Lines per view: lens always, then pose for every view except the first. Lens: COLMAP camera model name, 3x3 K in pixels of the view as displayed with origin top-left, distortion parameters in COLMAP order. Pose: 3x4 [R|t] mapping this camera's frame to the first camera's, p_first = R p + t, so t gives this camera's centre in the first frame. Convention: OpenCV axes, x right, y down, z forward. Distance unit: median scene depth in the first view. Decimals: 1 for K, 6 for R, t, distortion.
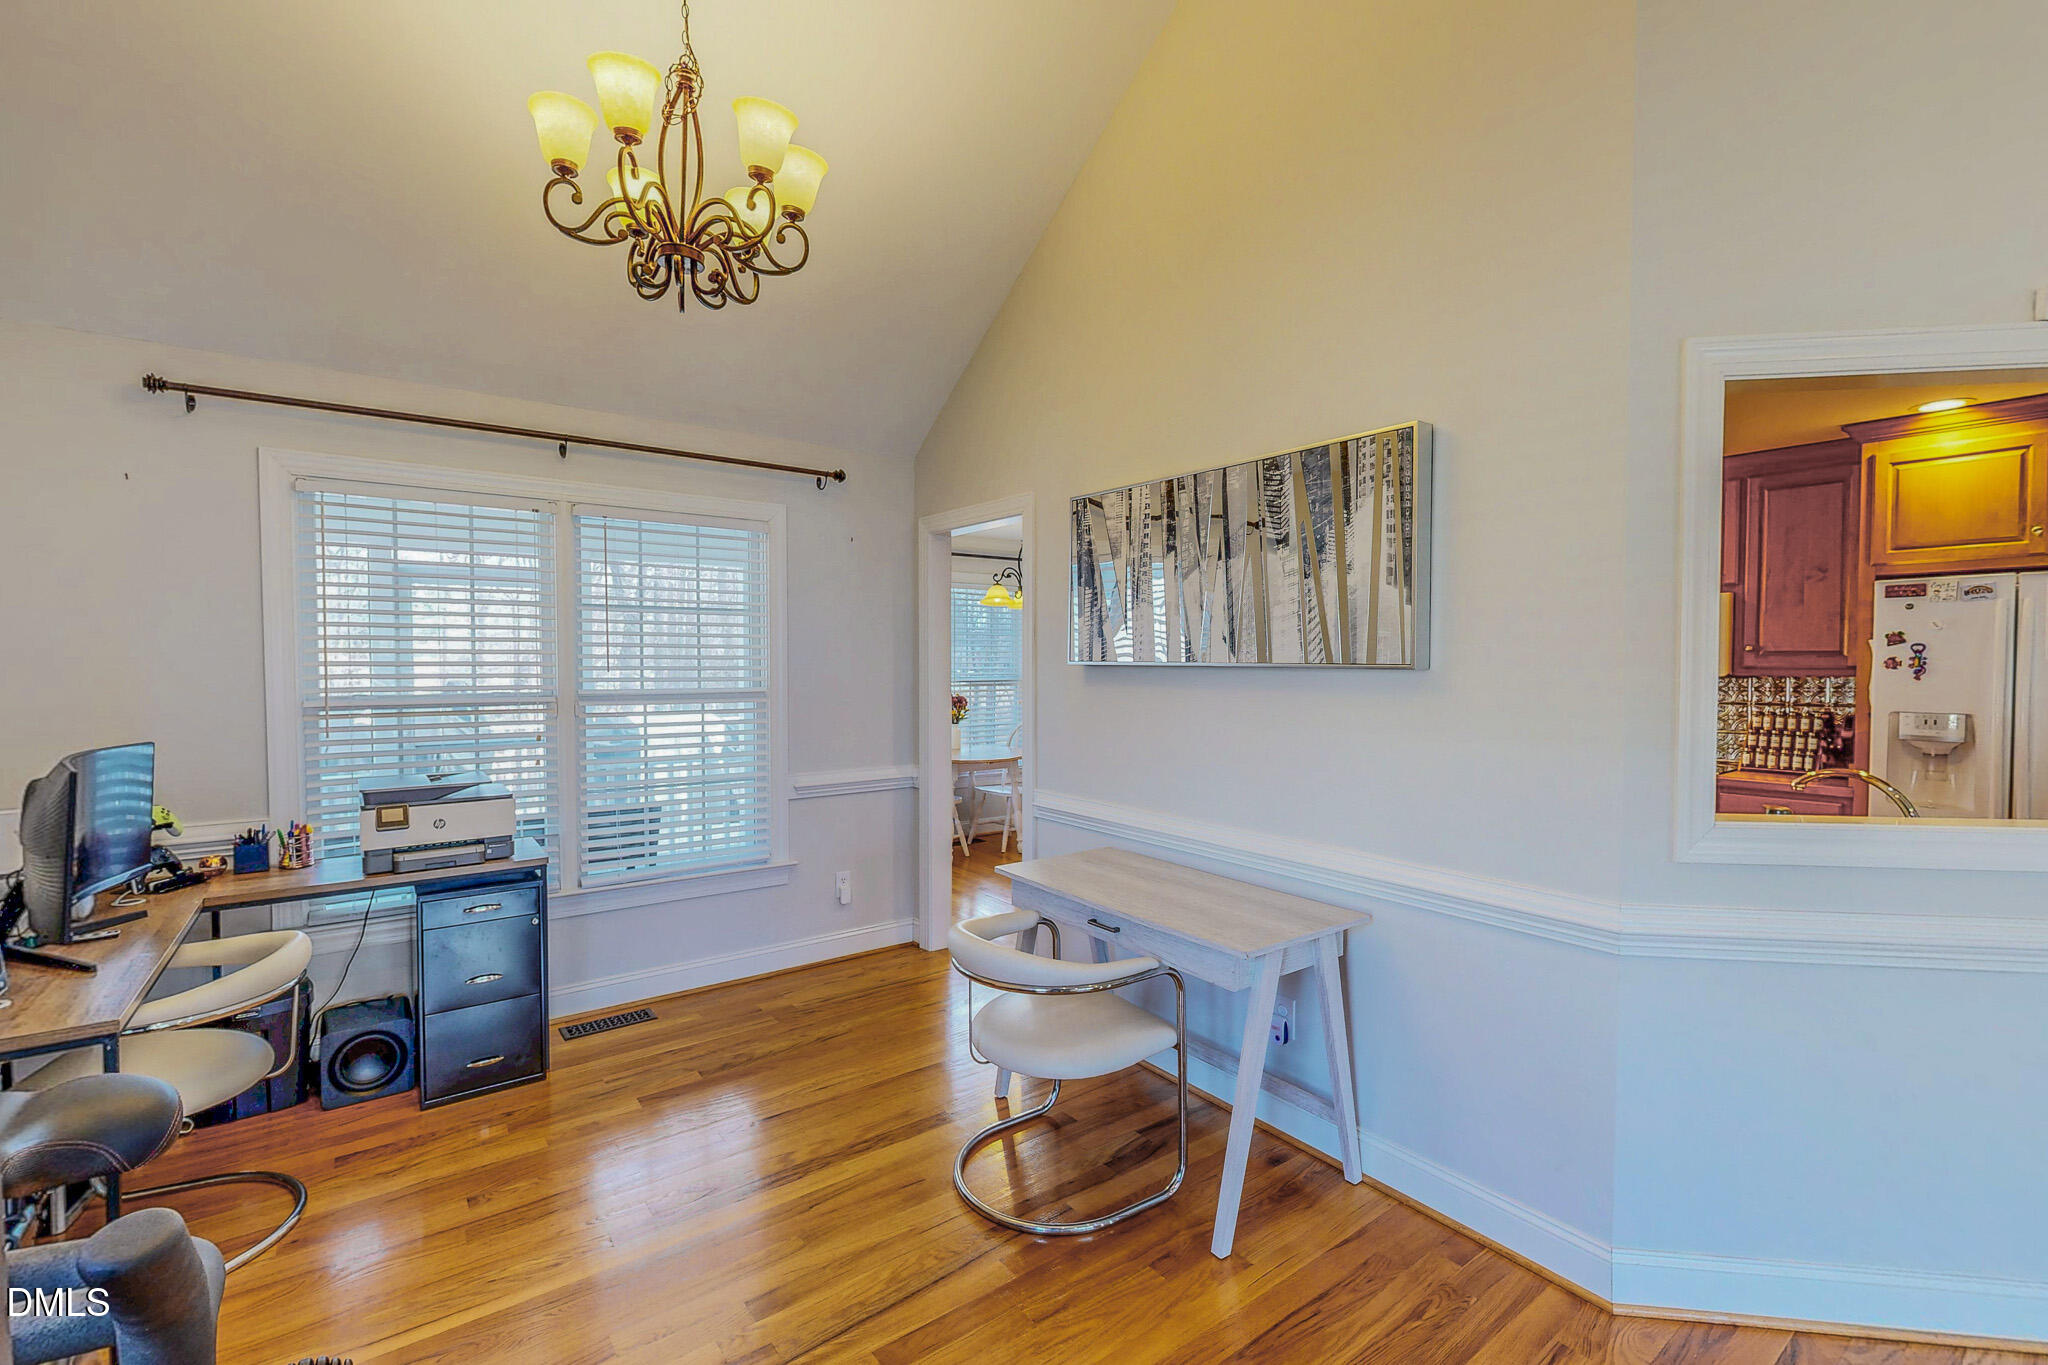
lens RADIAL K [[888.3, 0, 1025.2], [0, 888.3, 685.2], [0, 0, 1]] dist [0.000330, -0.000125]
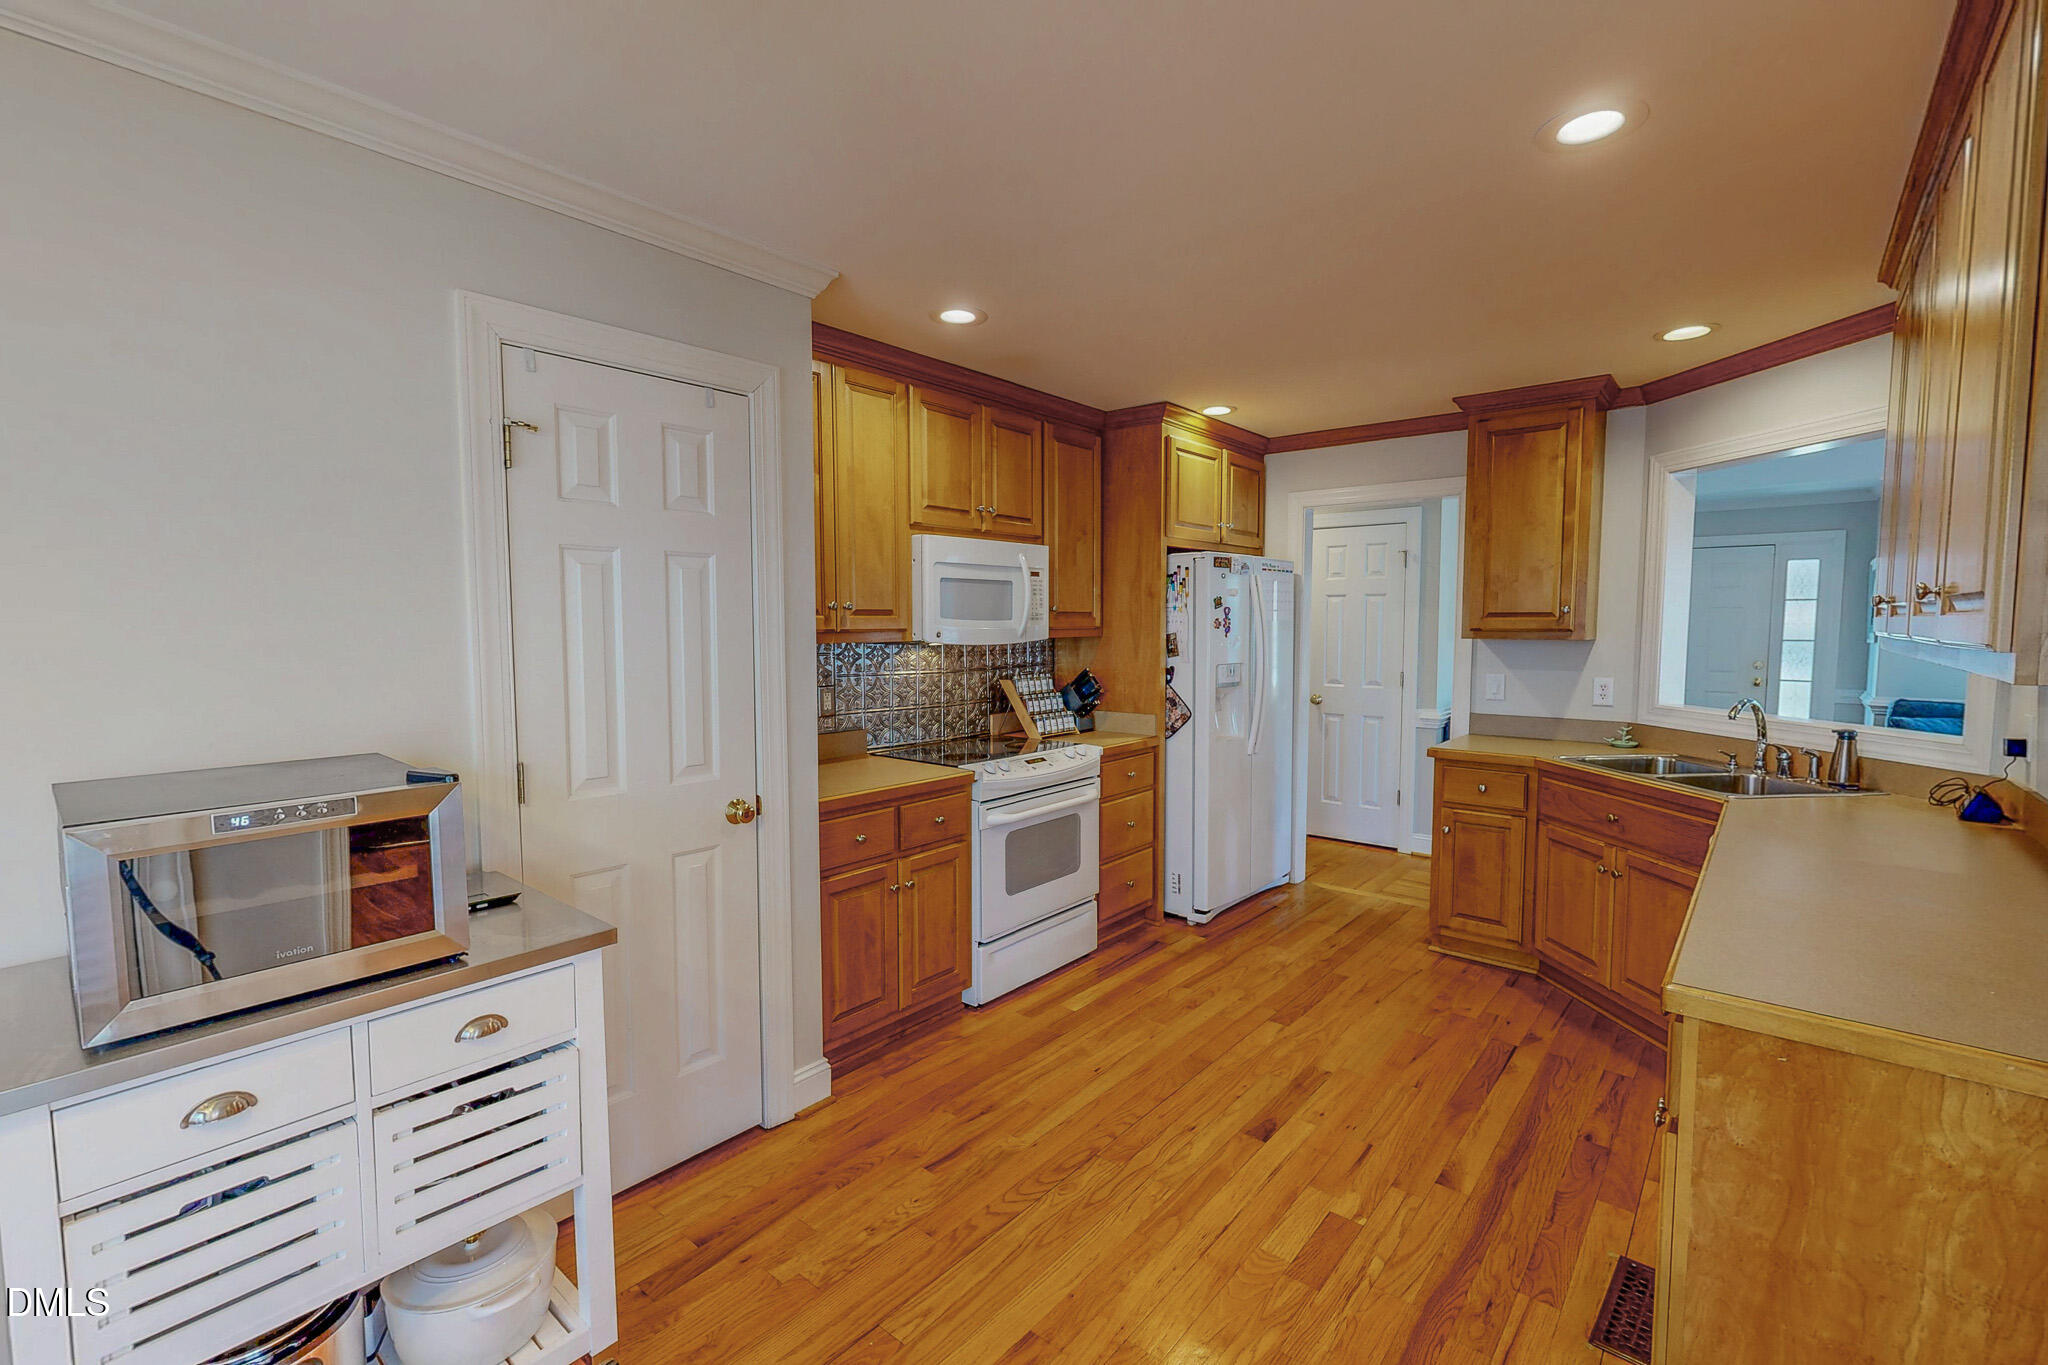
lens RADIAL K [[888.3, 0, 1024.3], [0, 888.3, 685.8], [0, 0, 1]] dist [0.000330, -0.000125]
pose [[-0.228043, -0.070913, 0.971065, -0.123736], [0.027782, 0.996464, 0.079292, -0.050606], [-0.973255, 0.045060, -0.225266, 1.780600]]
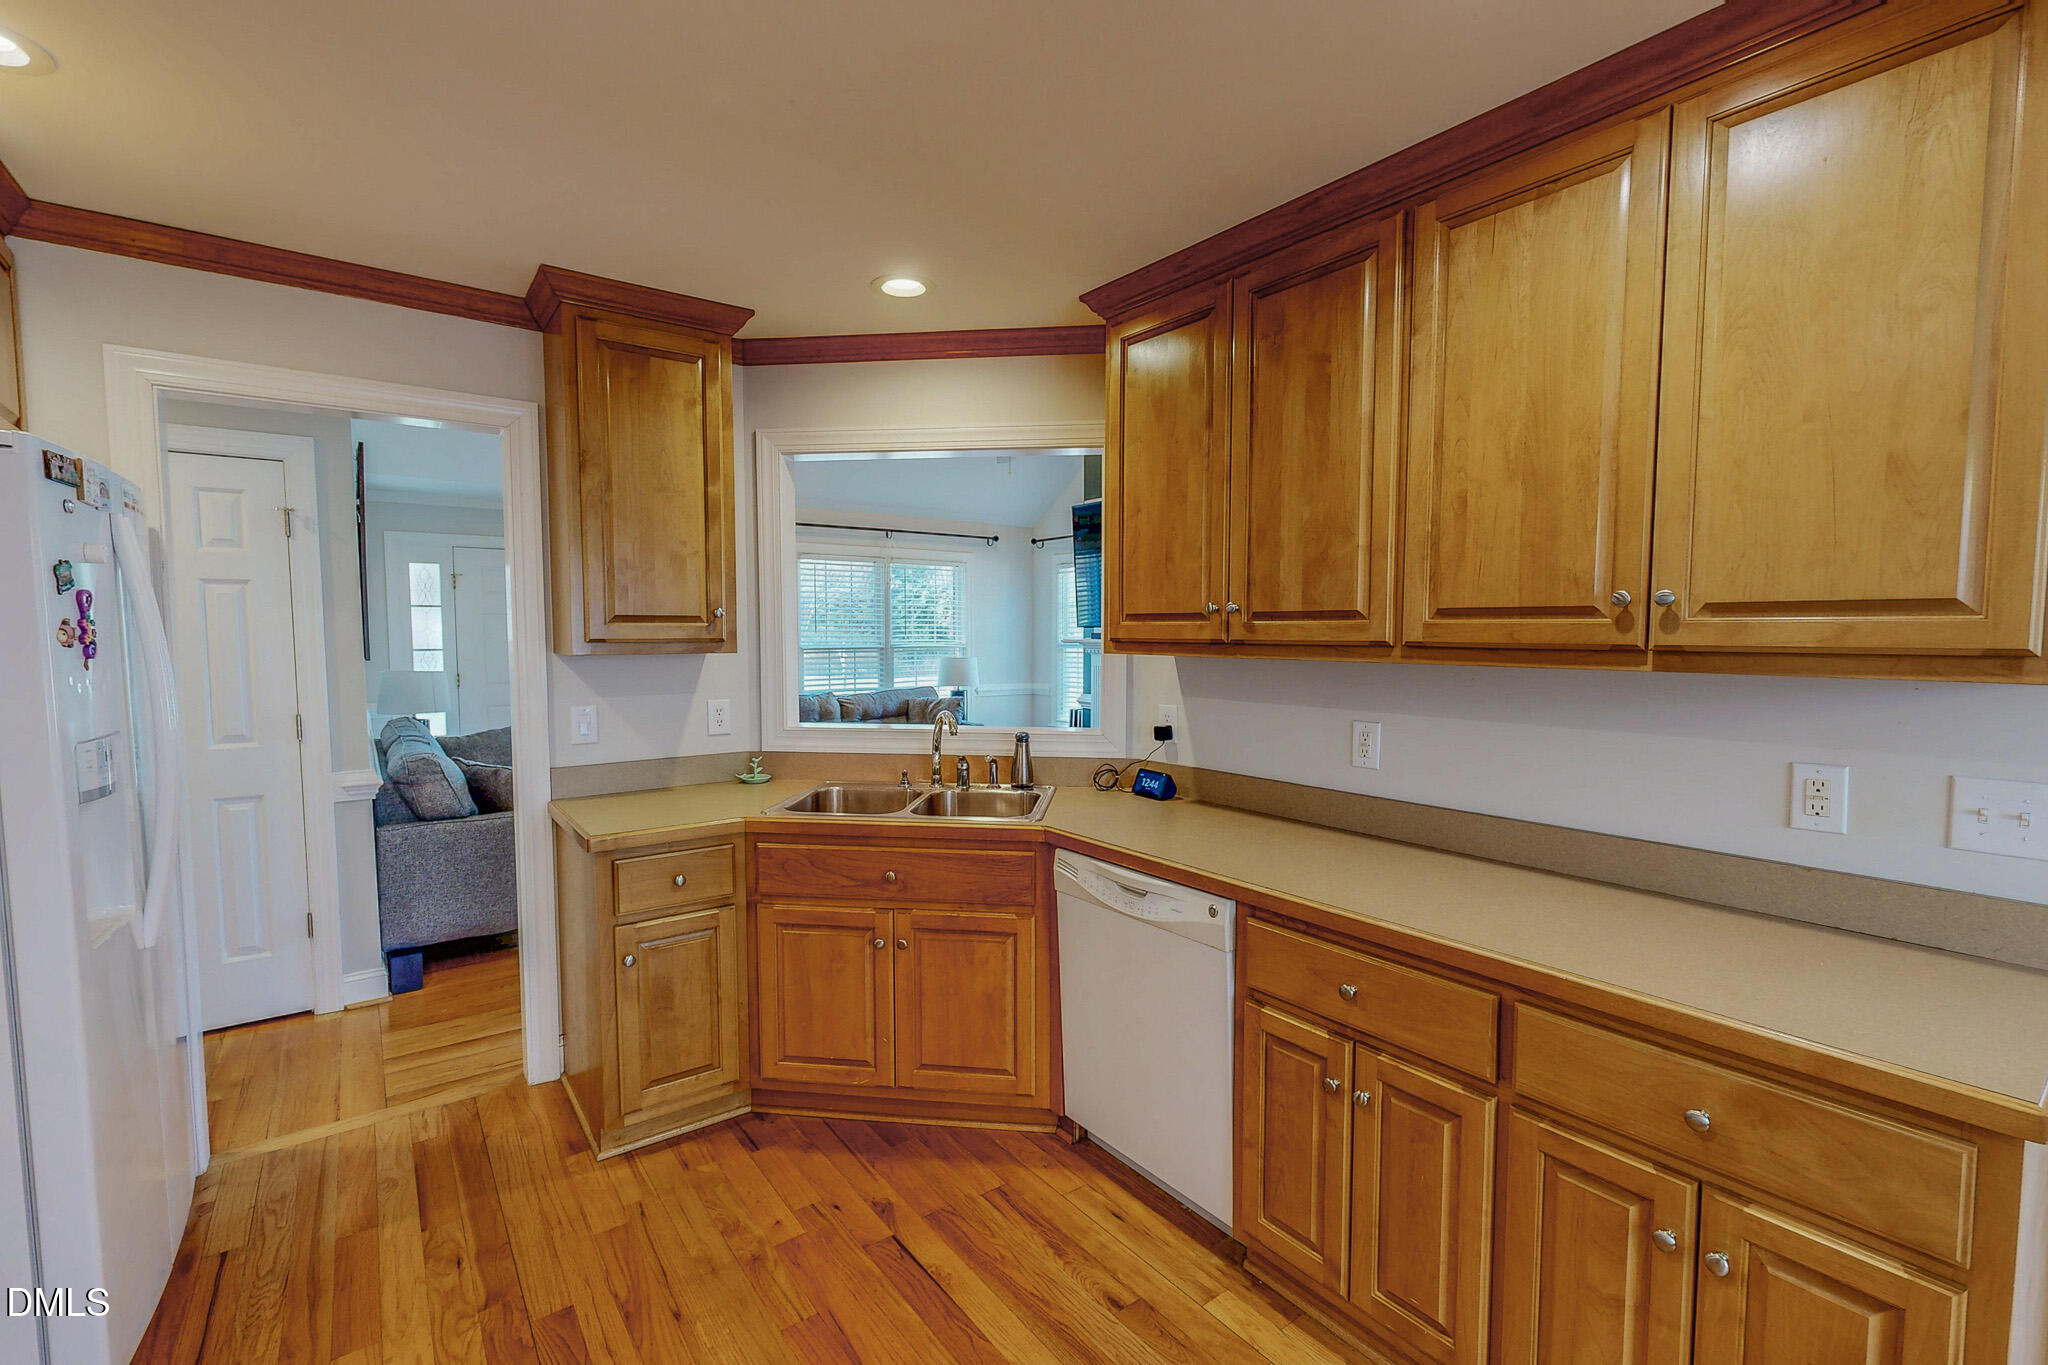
lens RADIAL K [[888.3, 0, 1023.2], [0, 888.3, 686.4], [0, 0, 1]] dist [0.000330, -0.000125]
pose [[-0.999984, 0.000084, -0.005683, 0.604175], [-0.000445, 0.995670, 0.092959, -0.046908], [0.005666, 0.092960, -0.995654, 1.688727]]
